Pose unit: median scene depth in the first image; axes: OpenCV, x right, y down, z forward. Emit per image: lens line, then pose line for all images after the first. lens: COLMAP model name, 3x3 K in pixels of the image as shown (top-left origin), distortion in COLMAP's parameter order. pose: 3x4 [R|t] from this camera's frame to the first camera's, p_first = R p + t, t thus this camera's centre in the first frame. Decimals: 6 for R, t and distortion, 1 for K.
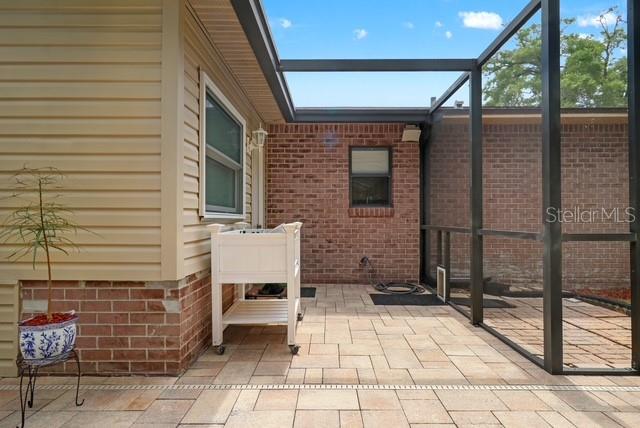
lens RADIAL K [[362.1, 0, 325.4], [0, 362.1, 217.3], [0, 0, 1]] dist [-0.006454, -0.001633]
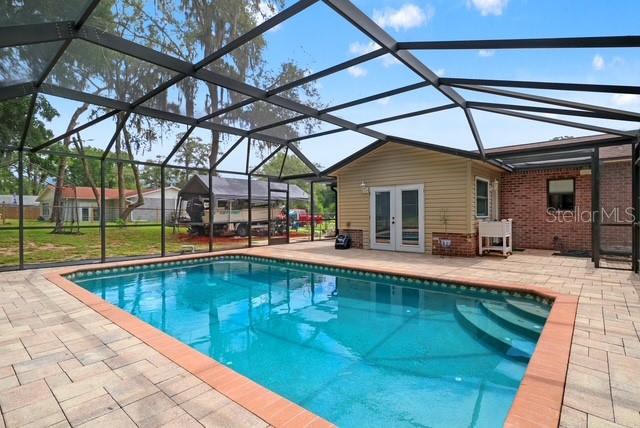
lens RADIAL K [[314.6, 0, 329.3], [0, 314.6, 214.2], [0, 0, 1]] dist [-0.003469, 0.000300]
pose [[0.775314, -0.003876, -0.631564, 0.317777], [0.008712, 0.999952, 0.004557, -0.038509], [0.631516, -0.009036, 0.775311, -1.492839]]
